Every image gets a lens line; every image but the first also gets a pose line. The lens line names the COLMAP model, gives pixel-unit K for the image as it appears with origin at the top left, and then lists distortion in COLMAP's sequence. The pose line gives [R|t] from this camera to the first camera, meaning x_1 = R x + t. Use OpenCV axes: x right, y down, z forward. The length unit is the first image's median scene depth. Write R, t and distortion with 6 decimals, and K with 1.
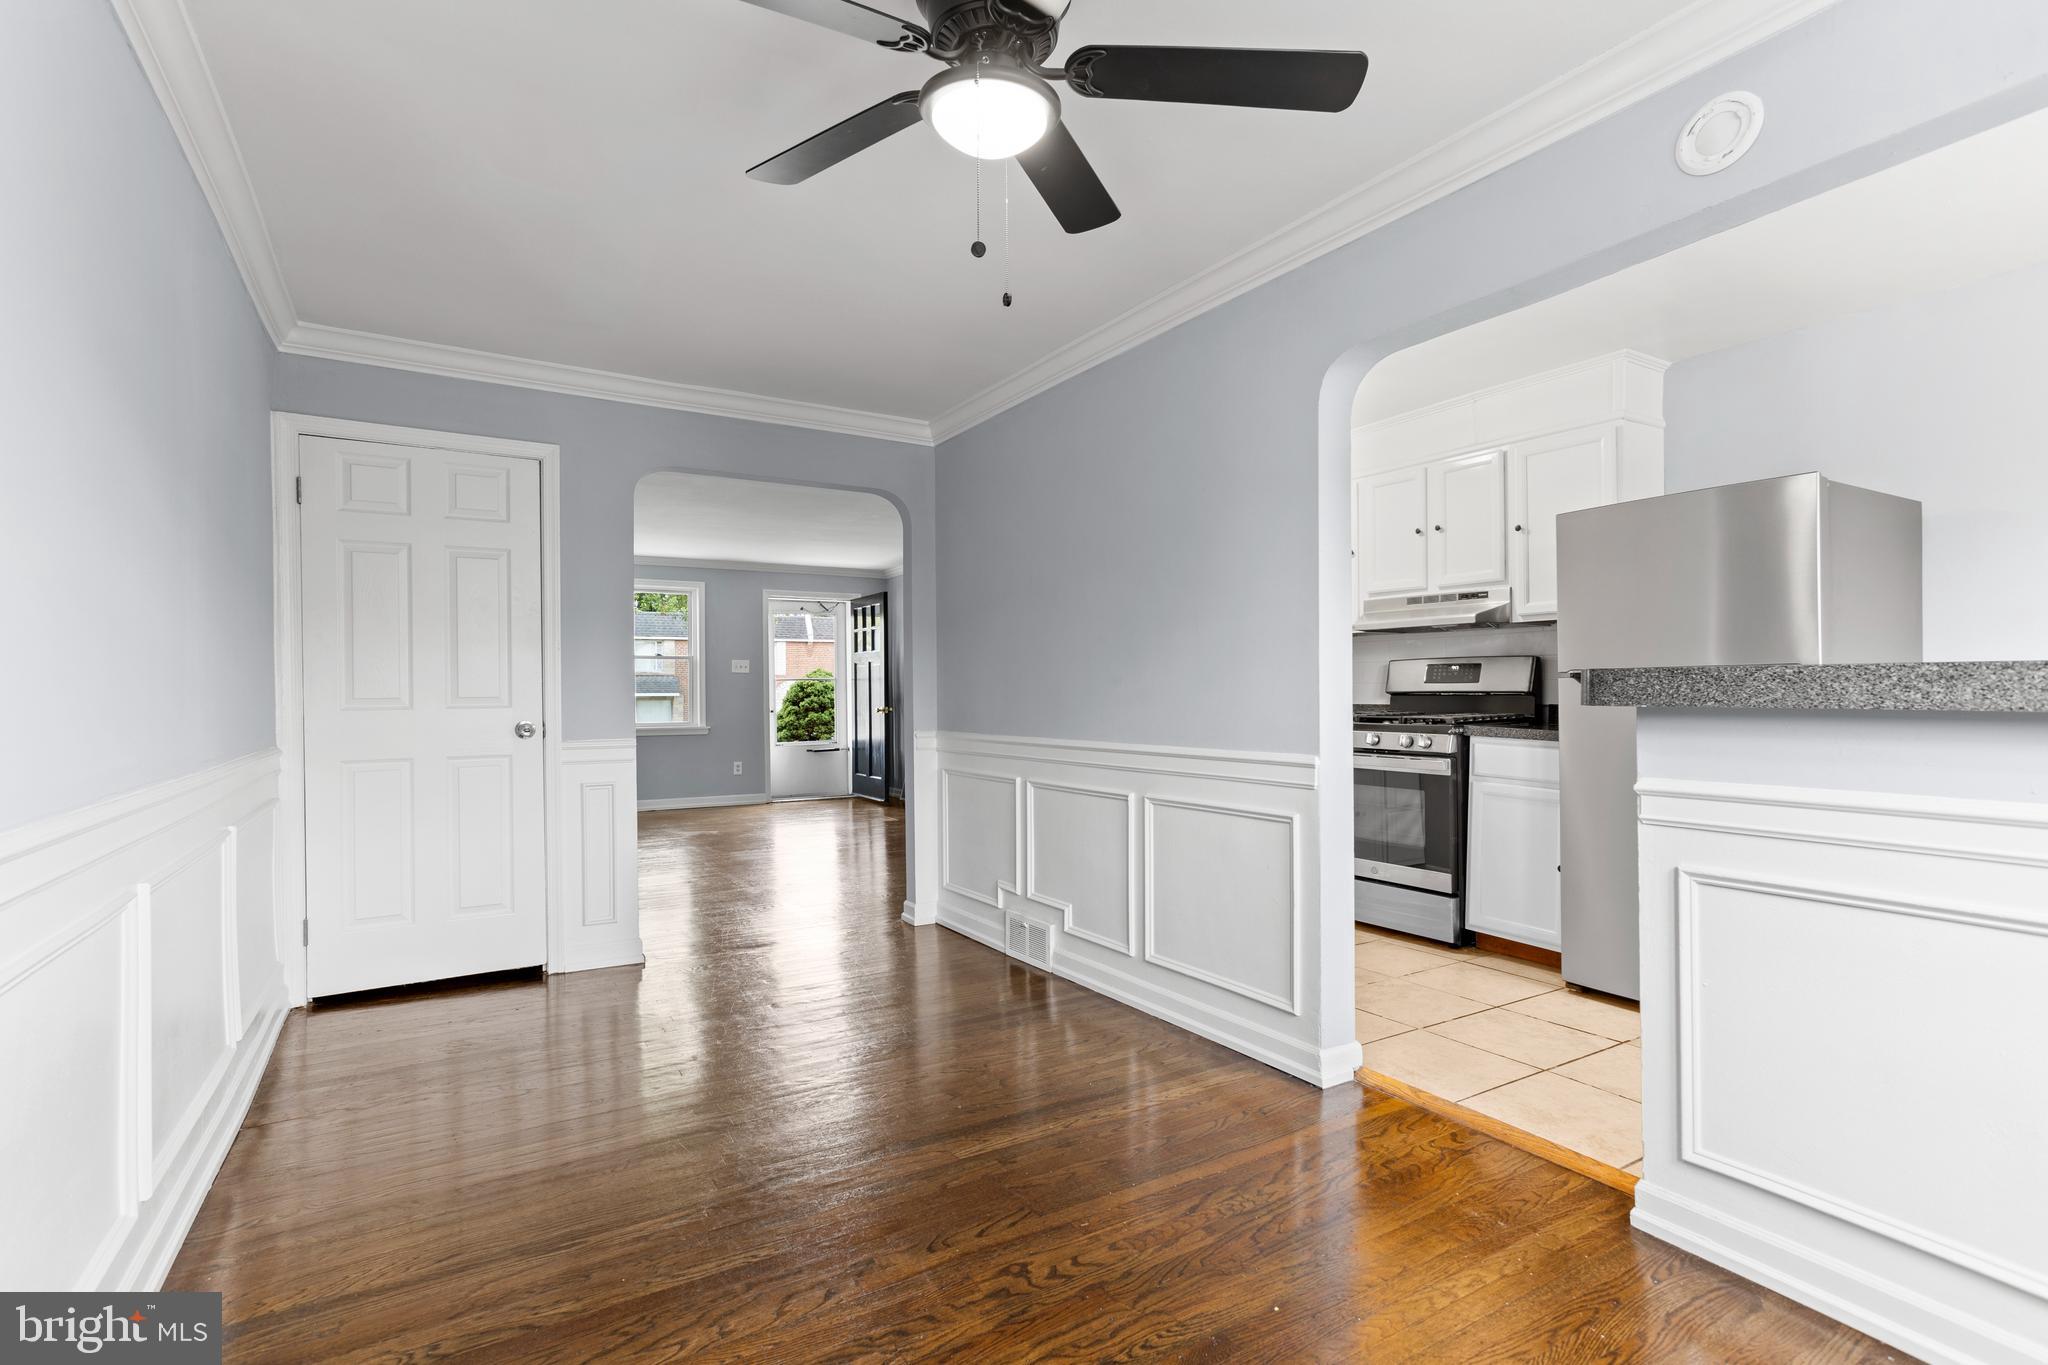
lens RADIAL K [[980.8, 0, 1010.5], [0, 980.8, 692.6], [0, 0, 1]] dist [-0.002822, 0.001672]
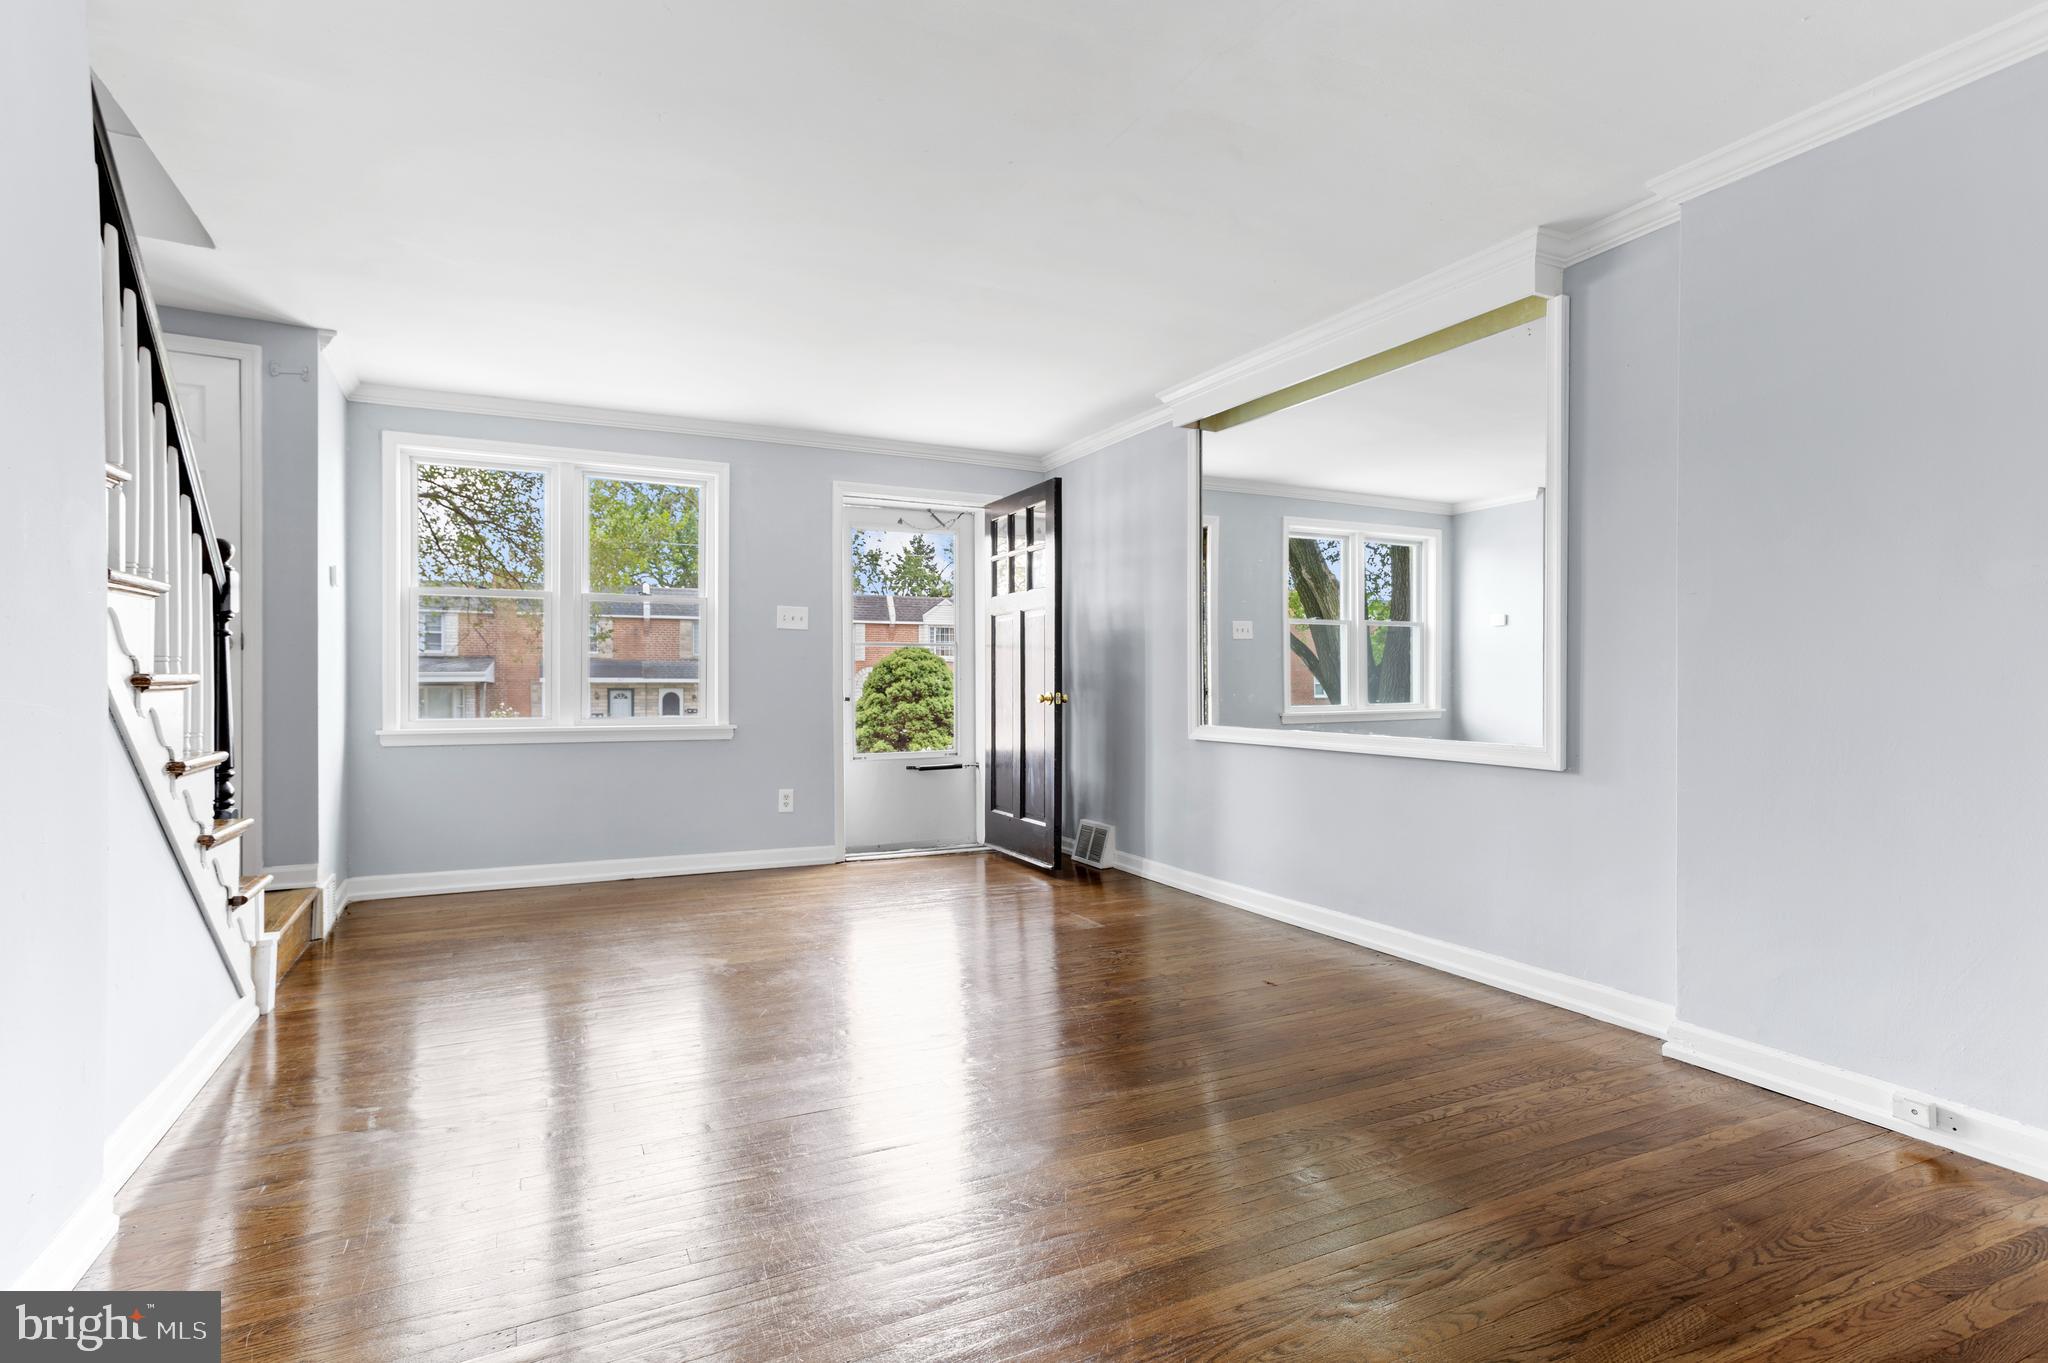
lens RADIAL K [[980.8, 0, 1028.5], [0, 980.8, 685.0], [0, 0, 1]] dist [-0.002822, 0.001672]
pose [[0.998269, 0.012502, -0.057464, -0.104730], [-0.012545, 0.999921, -0.000395, 0.009971], [0.057455, 0.001115, 0.998347, 0.433293]]
